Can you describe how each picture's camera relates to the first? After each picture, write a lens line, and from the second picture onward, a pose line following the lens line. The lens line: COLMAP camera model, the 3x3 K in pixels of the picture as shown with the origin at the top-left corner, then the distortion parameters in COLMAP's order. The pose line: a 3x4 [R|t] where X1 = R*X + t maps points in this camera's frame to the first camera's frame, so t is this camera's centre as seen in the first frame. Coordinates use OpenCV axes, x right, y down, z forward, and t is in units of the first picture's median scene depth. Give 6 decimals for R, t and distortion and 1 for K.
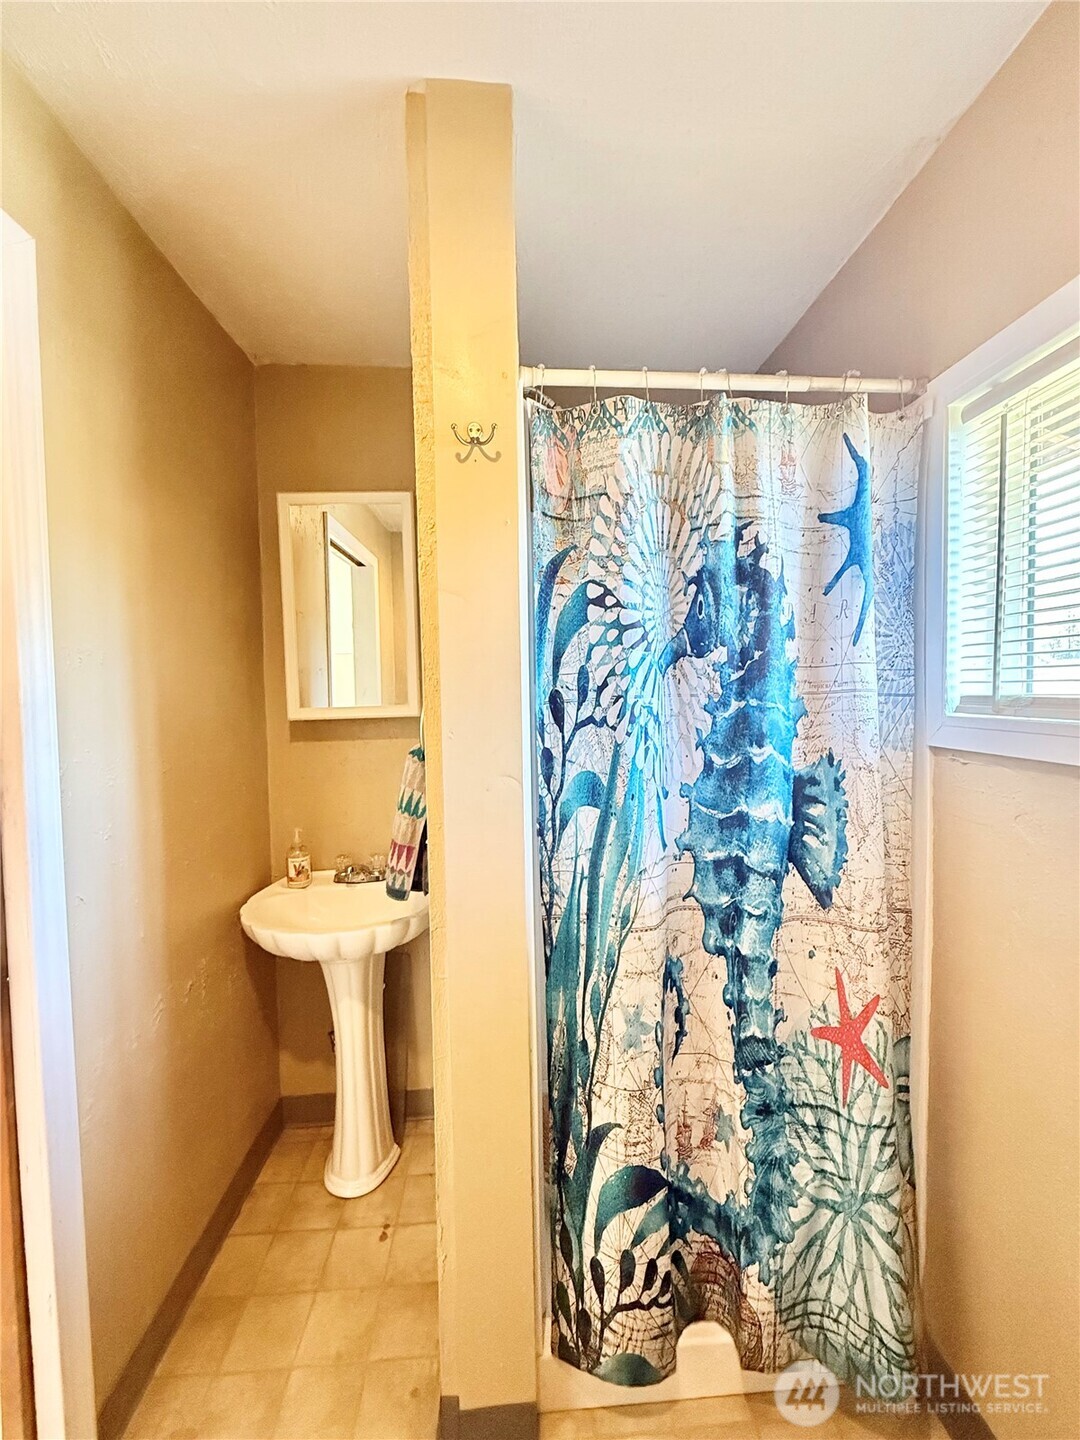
lens RADIAL K [[574.1, 0, 542.0], [0, 574.1, 711.2], [0, 0, 1]] dist [0.002955, -0.000751]
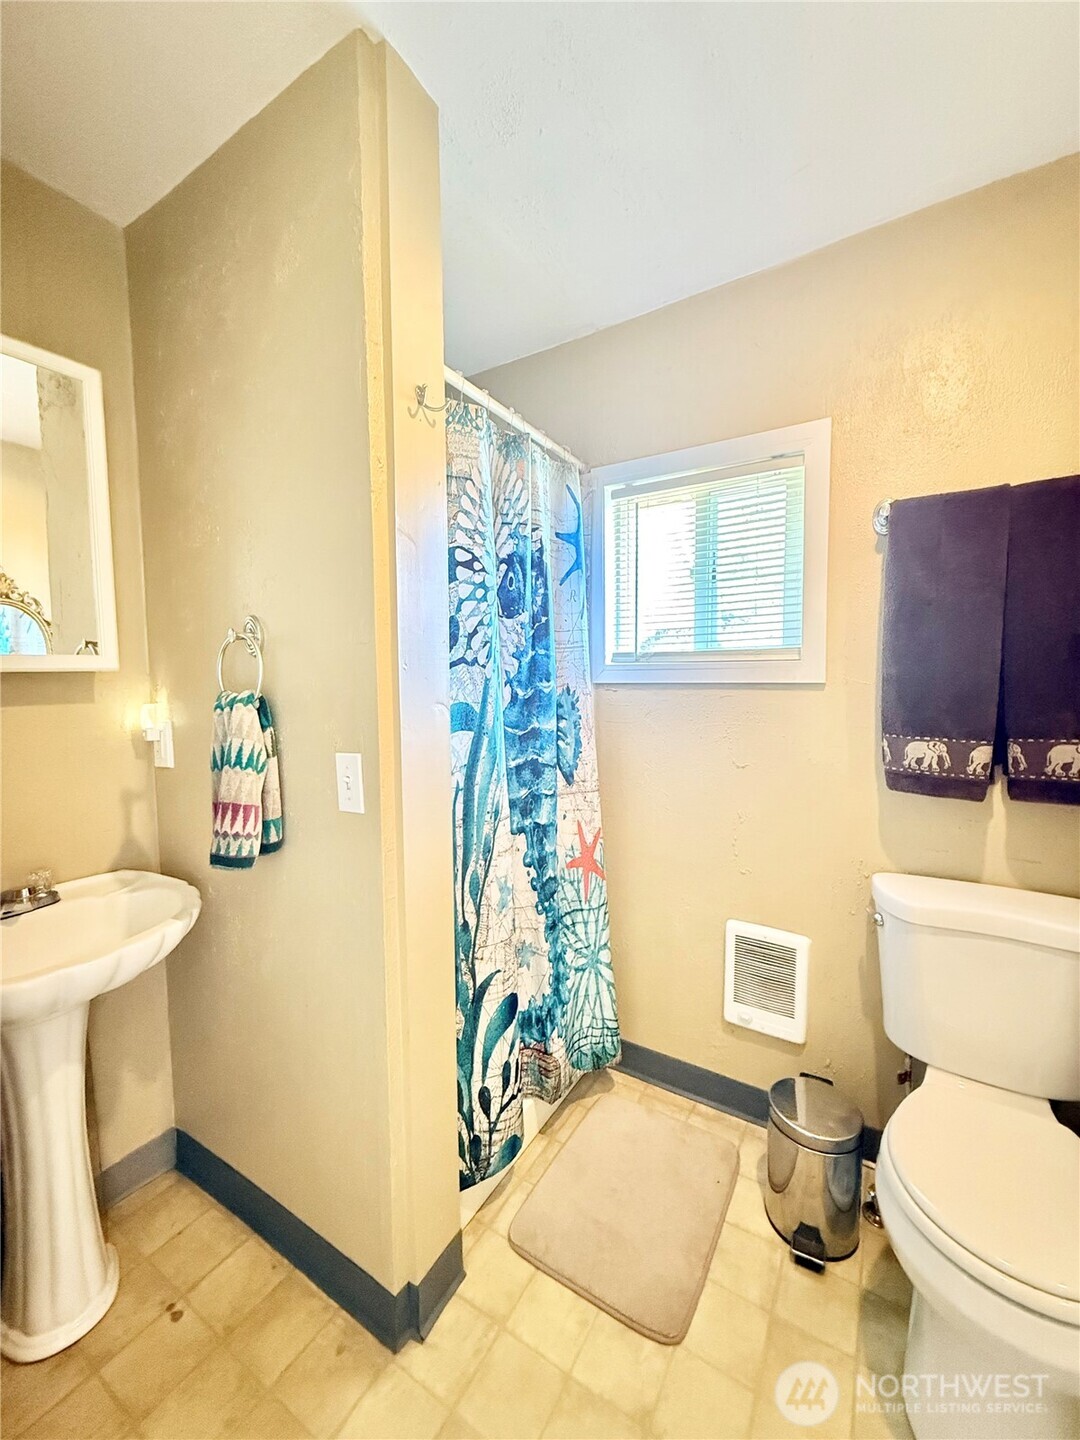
lens RADIAL K [[574.1, 0, 530.9], [0, 574.1, 716.2], [0, 0, 1]] dist [0.002955, -0.000751]
pose [[0.584826, -0.044440, 0.809940, -0.839792], [0.039799, 0.998868, 0.026069, 0.109482], [-0.810182, 0.016989, 0.585932, 0.162632]]
